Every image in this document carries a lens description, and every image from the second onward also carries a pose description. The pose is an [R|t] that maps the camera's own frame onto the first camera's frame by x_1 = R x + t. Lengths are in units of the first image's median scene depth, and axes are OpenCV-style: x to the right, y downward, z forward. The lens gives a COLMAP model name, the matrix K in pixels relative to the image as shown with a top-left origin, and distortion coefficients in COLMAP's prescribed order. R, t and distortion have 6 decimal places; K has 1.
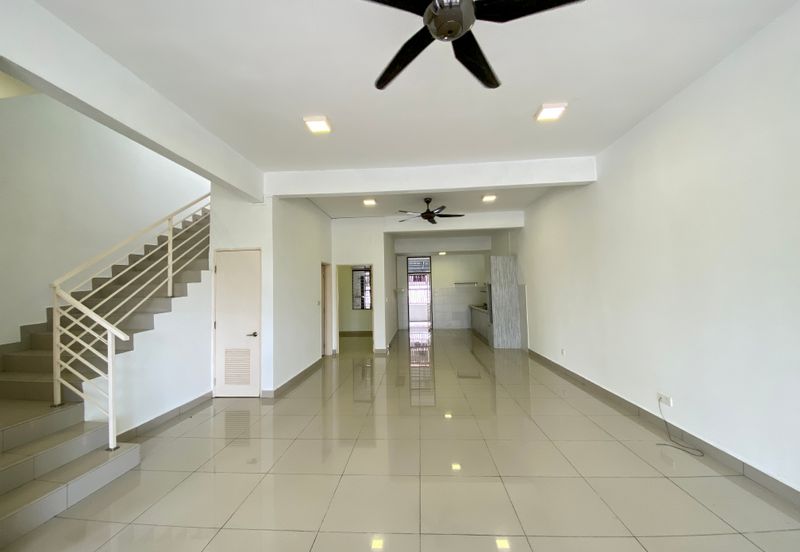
lens RADIAL K [[326.5, 0, 396.3], [0, 326.5, 272.3], [0, 0, 1]] dist [0.001060, -0.009833]
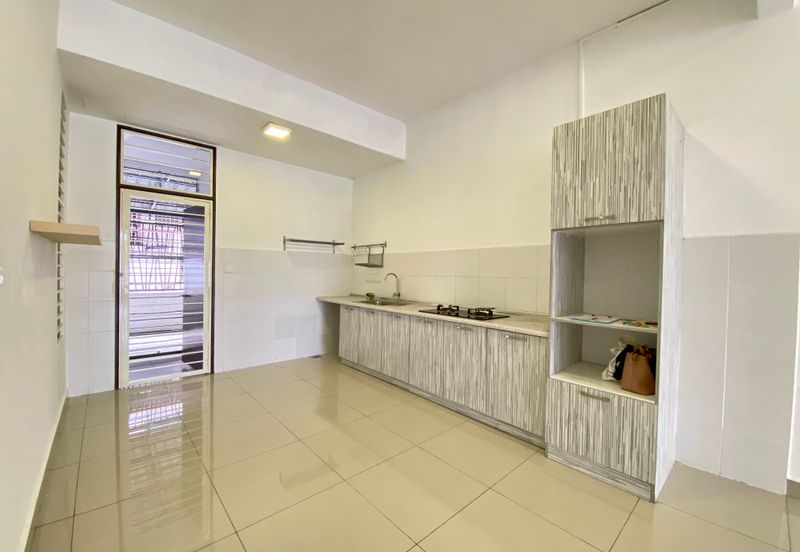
lens RADIAL K [[326.5, 0, 396.3], [0, 326.5, 272.3], [0, 0, 1]] dist [0.001060, -0.009833]
pose [[0.722670, 0.031822, 0.690460, 0.013000], [-0.065763, 0.997573, 0.022854, 0.057656], [-0.688058, -0.061923, 0.723009, 0.618826]]
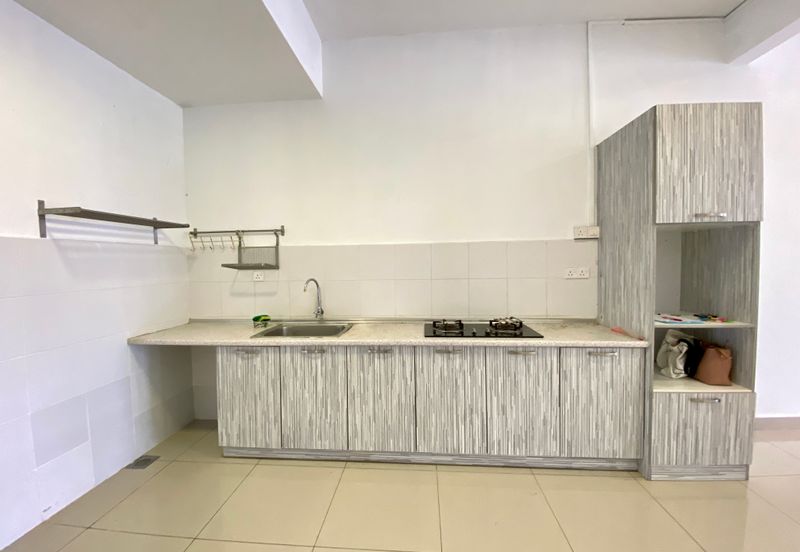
lens RADIAL K [[326.5, 0, 396.3], [0, 326.5, 272.3], [0, 0, 1]] dist [0.001060, -0.009833]
pose [[0.035918, -0.012345, 0.999278, 0.039466], [-0.033627, 0.999343, 0.013554, 0.057928], [-0.998789, -0.034090, 0.035479, 0.818502]]
